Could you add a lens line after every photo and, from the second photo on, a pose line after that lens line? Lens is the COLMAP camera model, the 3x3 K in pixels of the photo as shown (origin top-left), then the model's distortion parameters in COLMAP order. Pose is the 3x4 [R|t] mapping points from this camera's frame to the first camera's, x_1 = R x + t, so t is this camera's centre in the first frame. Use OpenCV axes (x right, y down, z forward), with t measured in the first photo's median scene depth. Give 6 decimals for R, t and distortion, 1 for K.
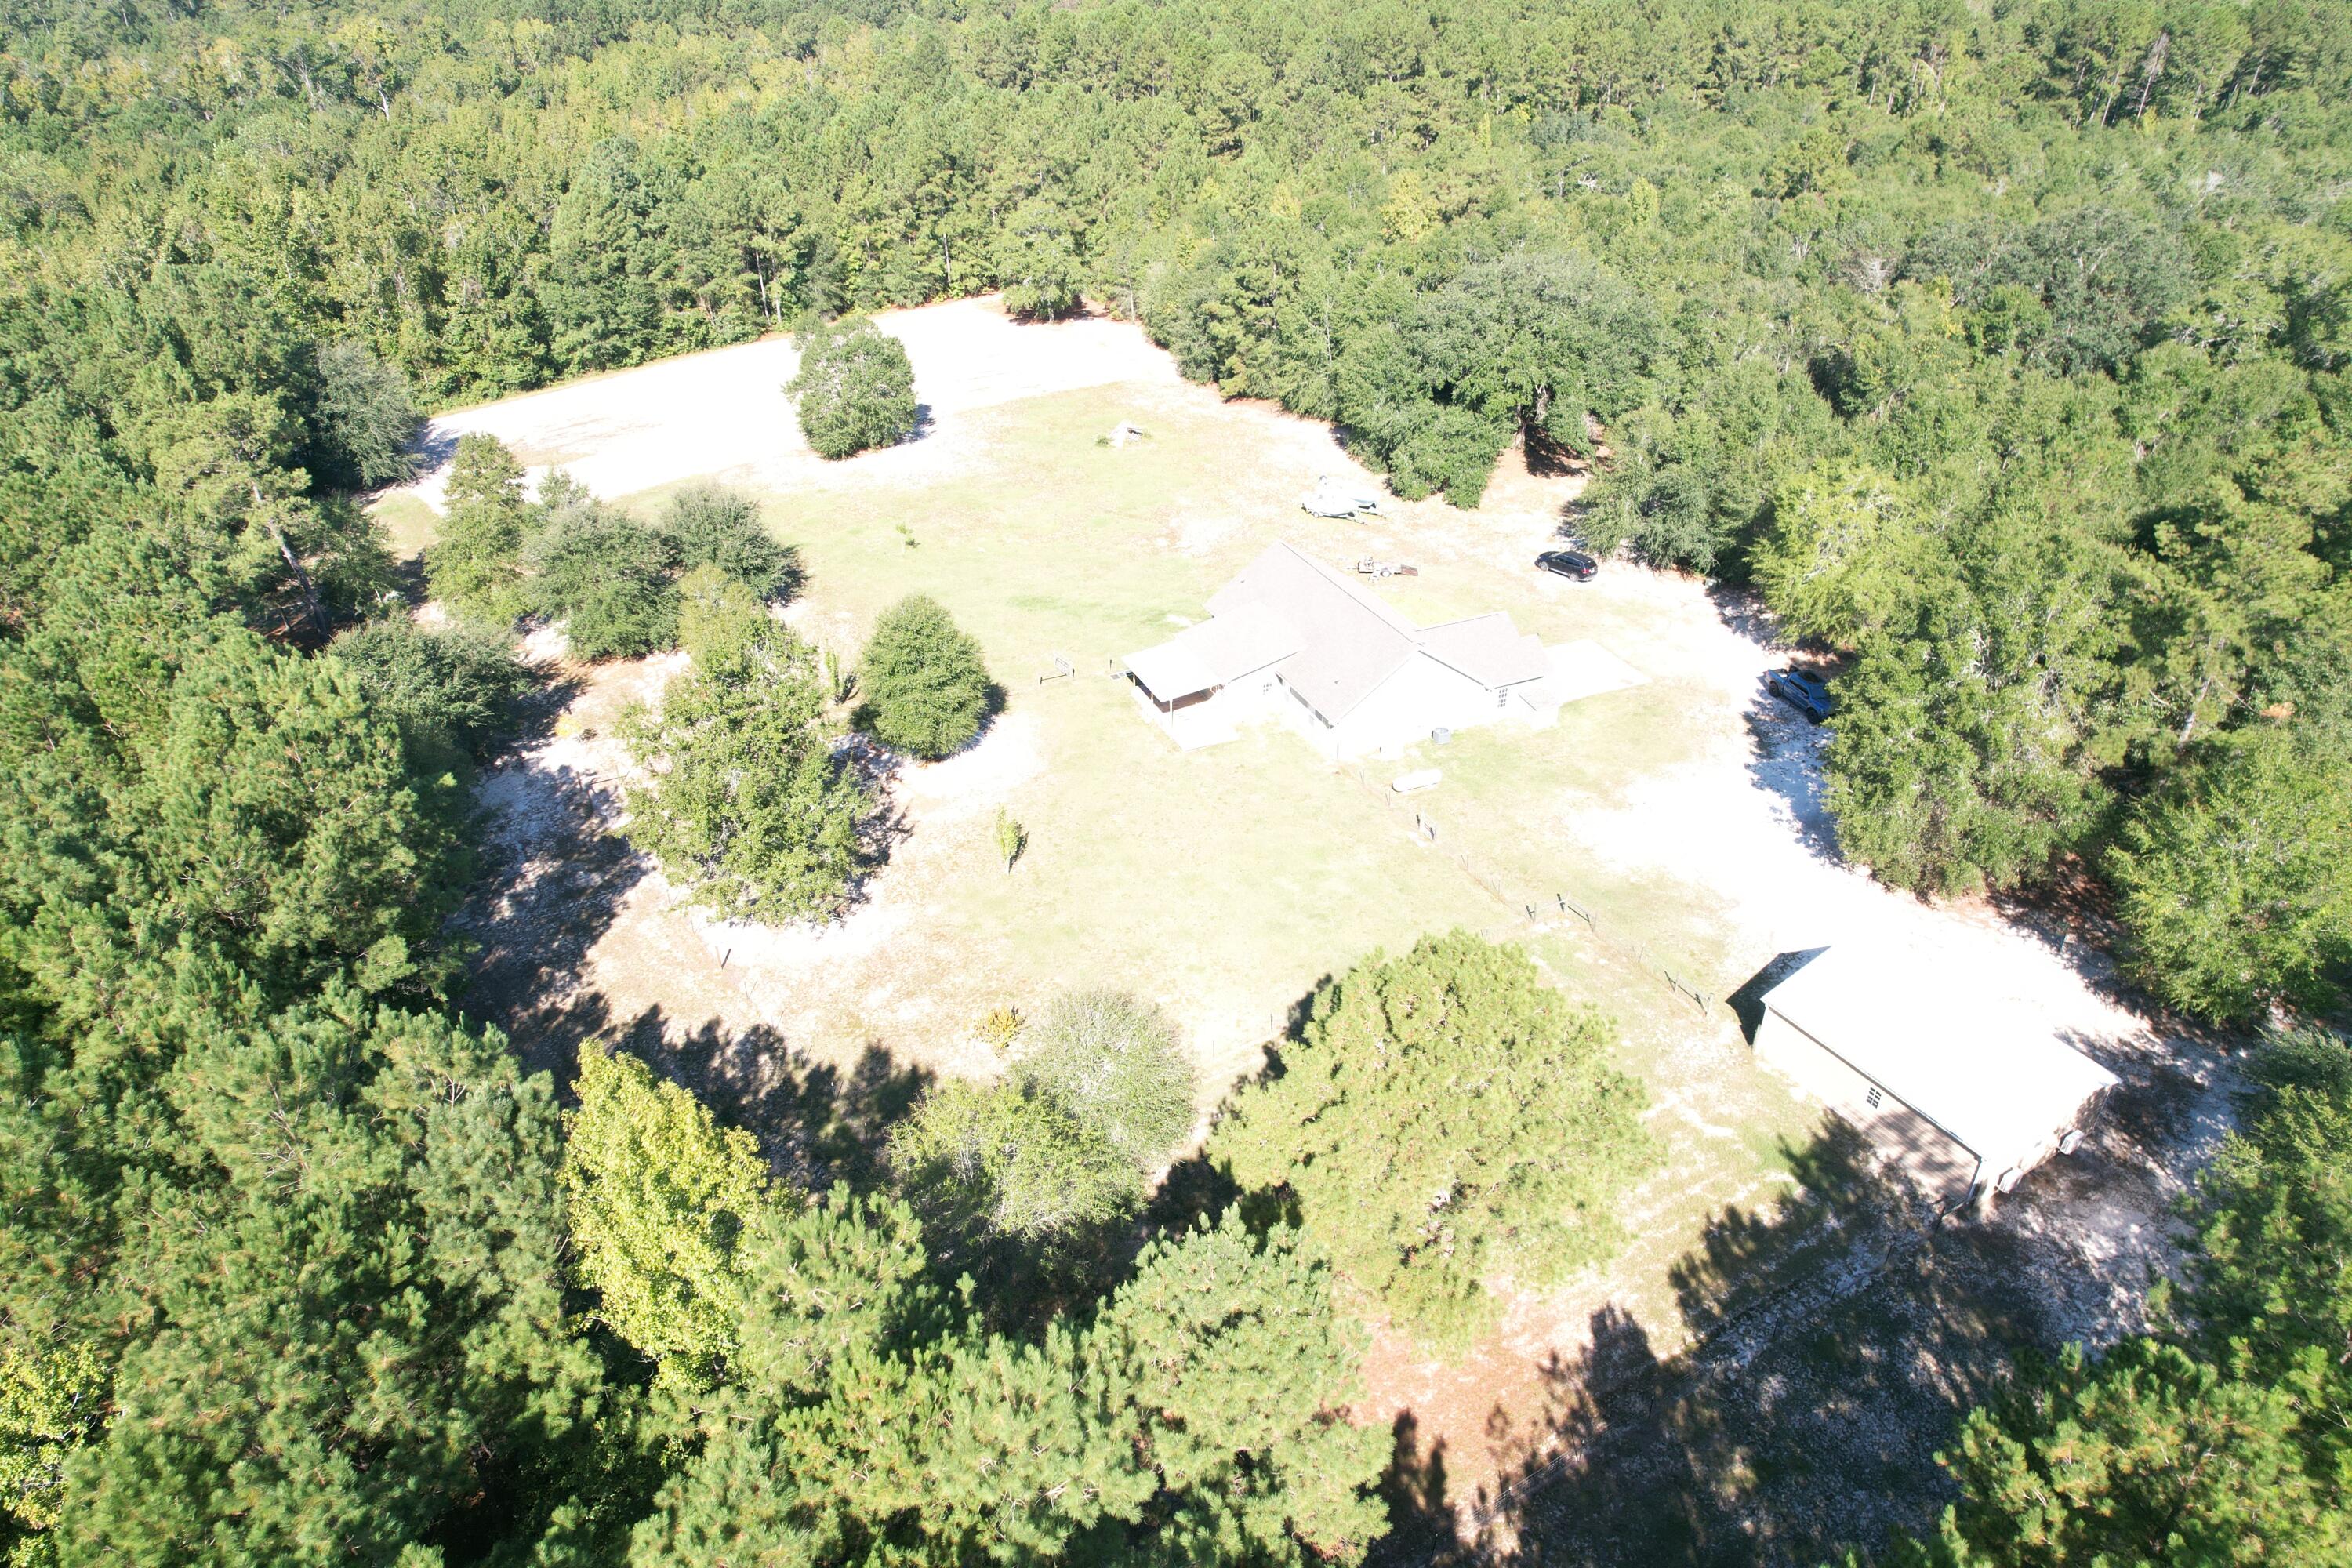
lens RADIAL K [[1497.5, 0, 1178.0], [0, 1497.5, 785.8], [0, 0, 1]] dist [-0.060024, 0.044399]
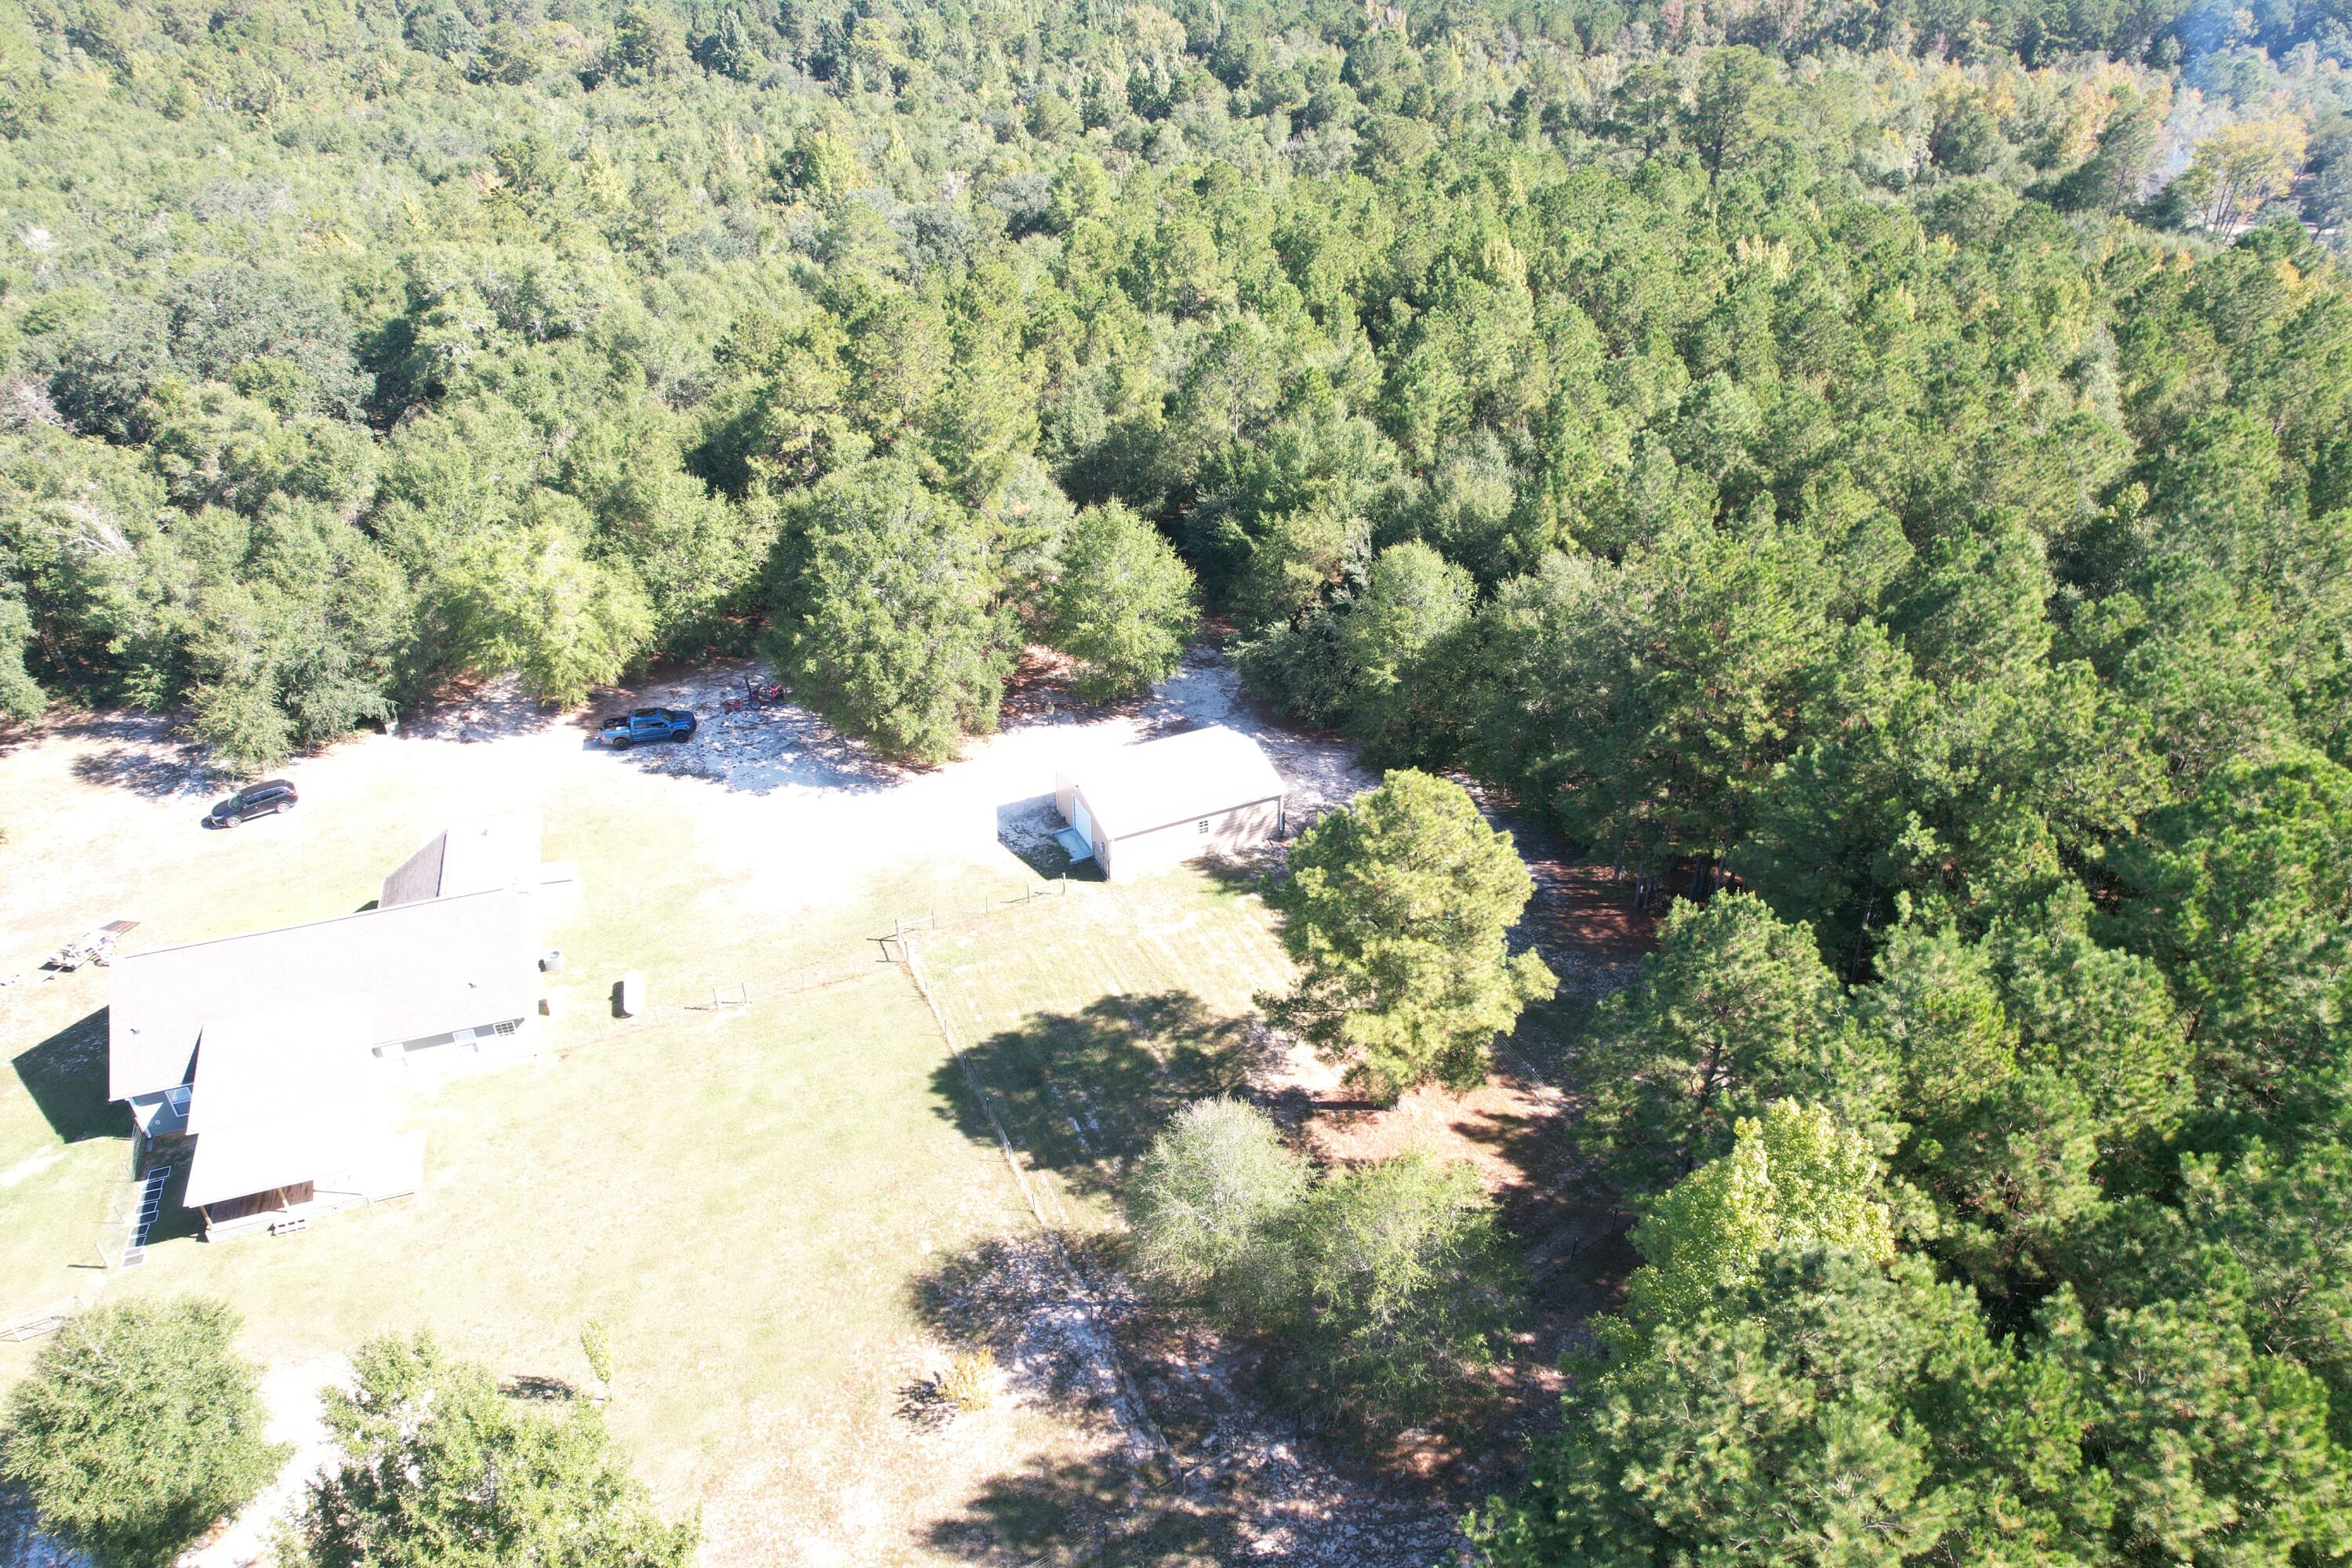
lens RADIAL K [[1497.5, 0, 1198.5], [0, 1497.5, 786.8], [0, 0, 1]] dist [-0.060024, 0.044399]
pose [[0.076717, -0.517591, 0.852182, -0.387981], [0.518634, 0.750685, 0.409256, -0.217629], [-0.851548, 0.410574, 0.326031, 0.289397]]
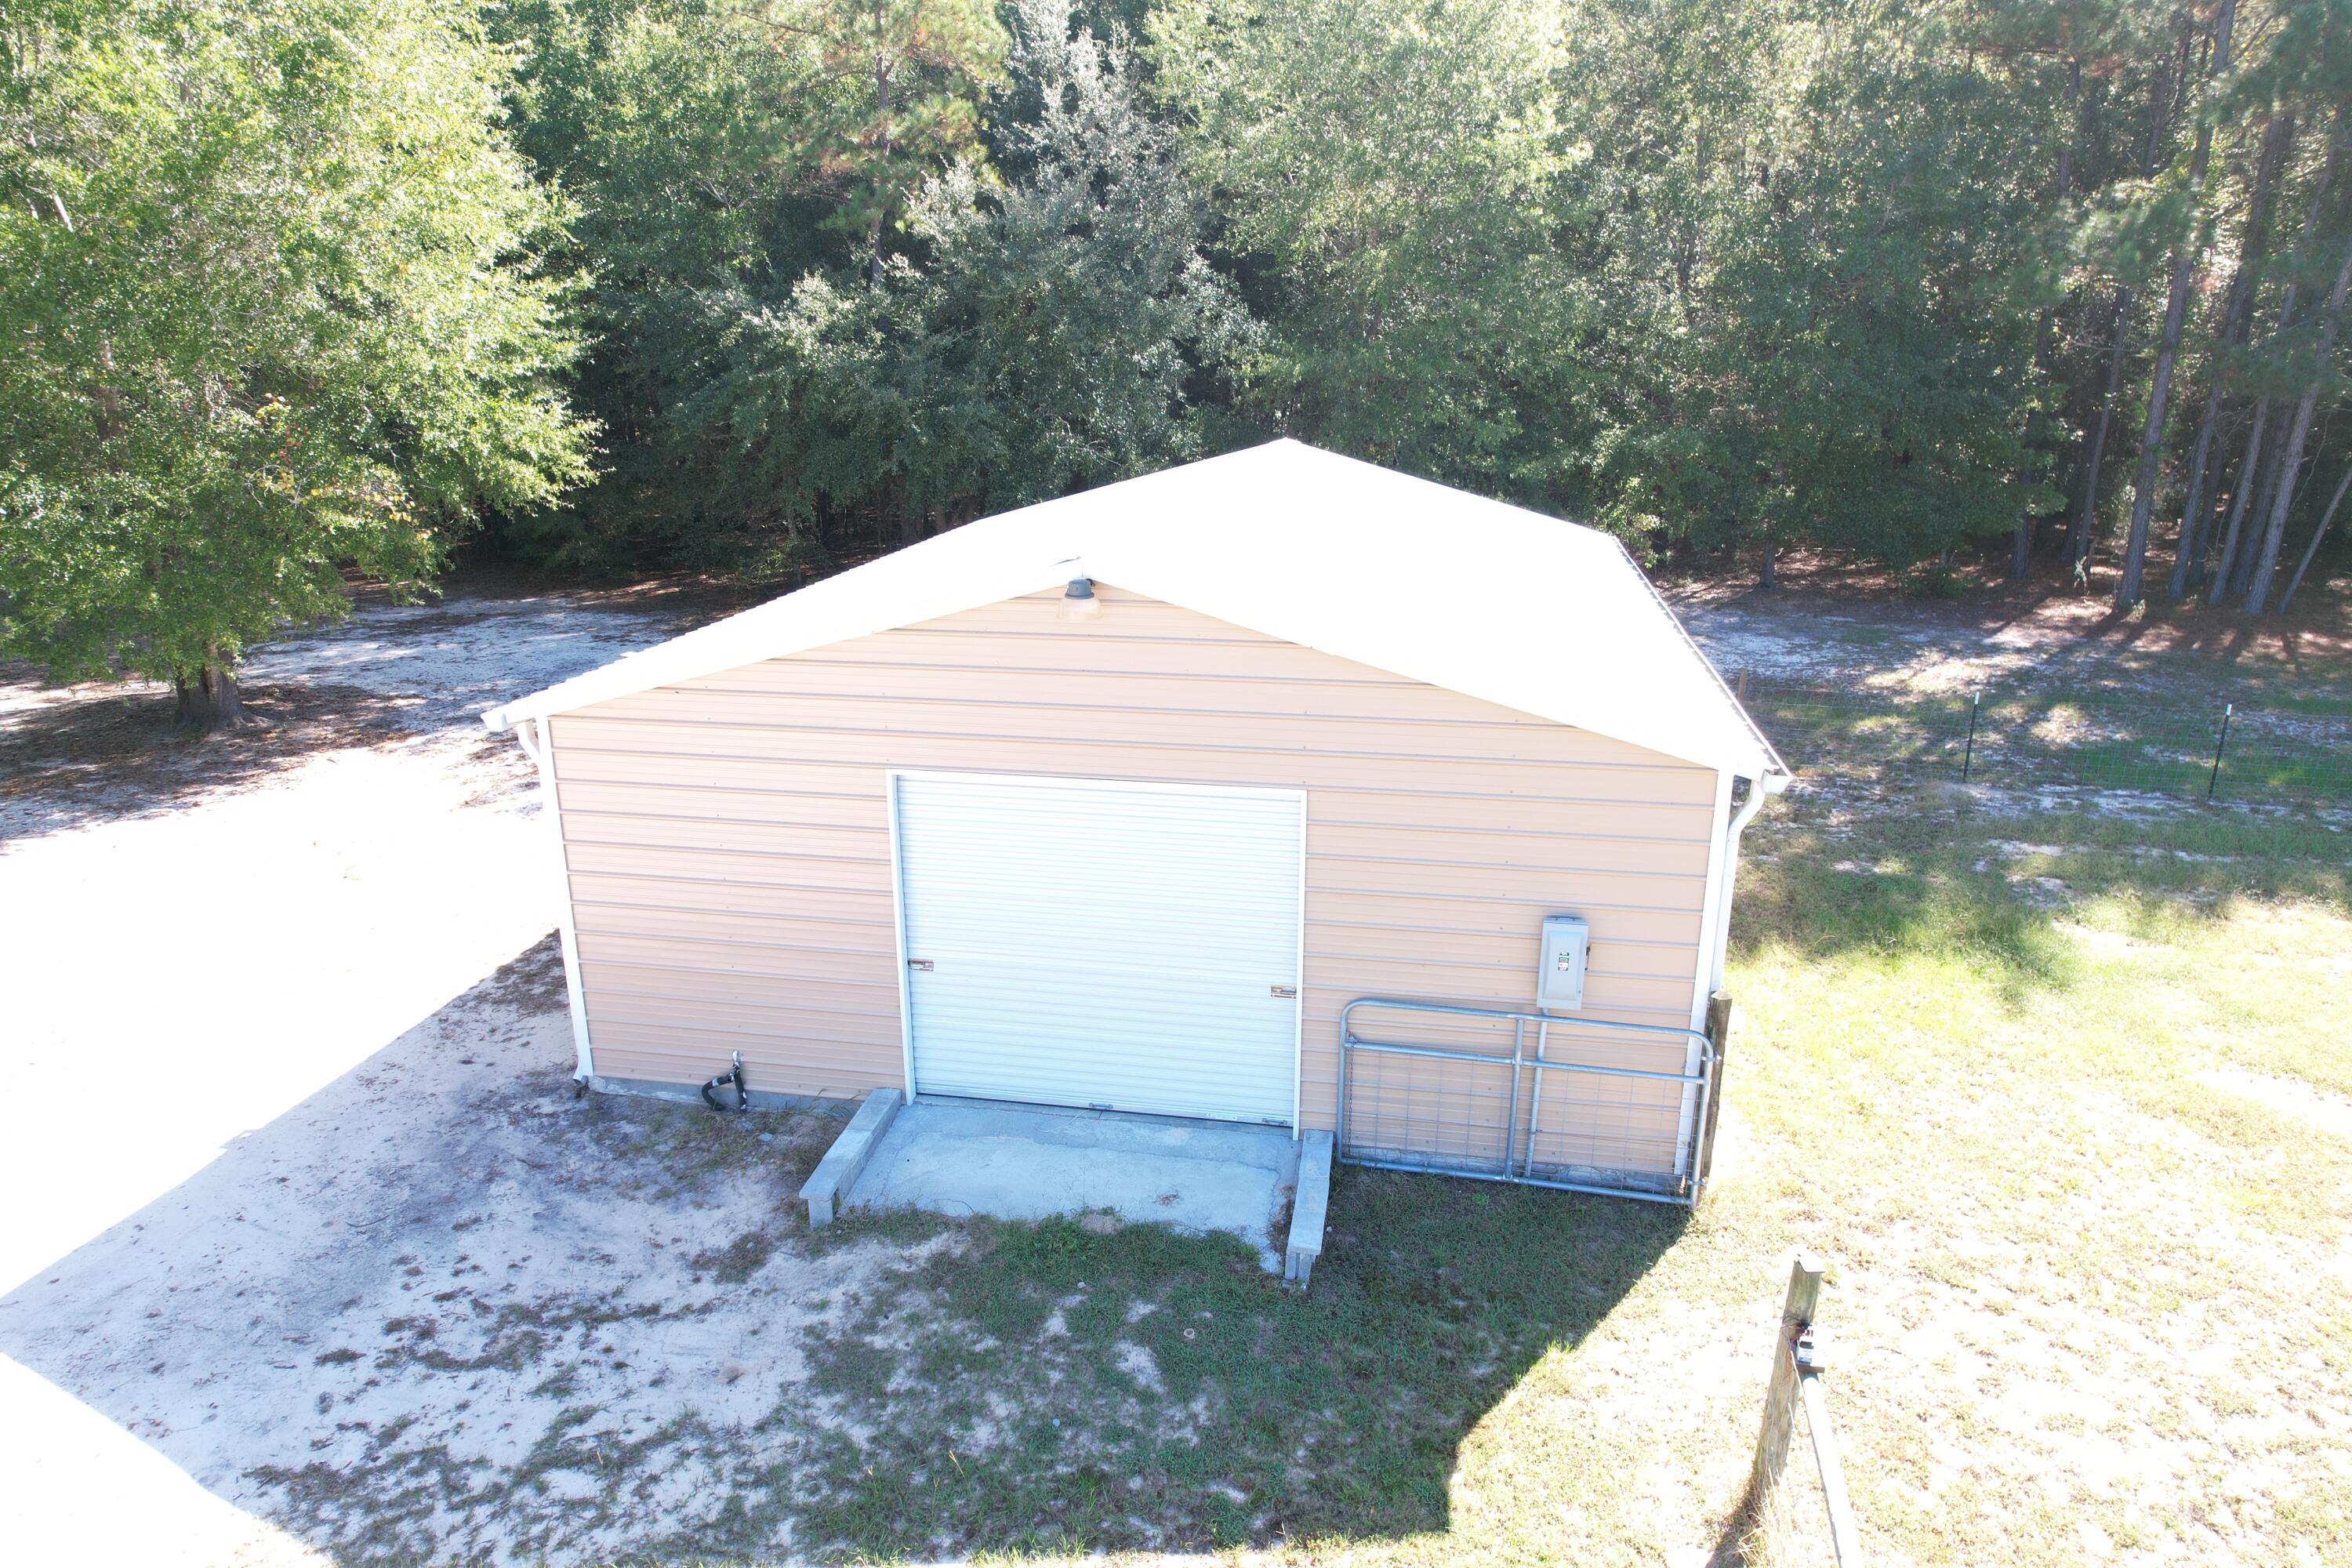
lens RADIAL K [[1497.5, 0, 1182.2], [0, 1497.5, 784.9], [0, 0, 1]] dist [-0.060024, 0.044399]
pose [[-0.755140, -0.191169, 0.627071, 0.203598], [0.332367, 0.712843, 0.617565, 0.022875], [-0.565063, 0.674766, -0.474758, 0.636787]]
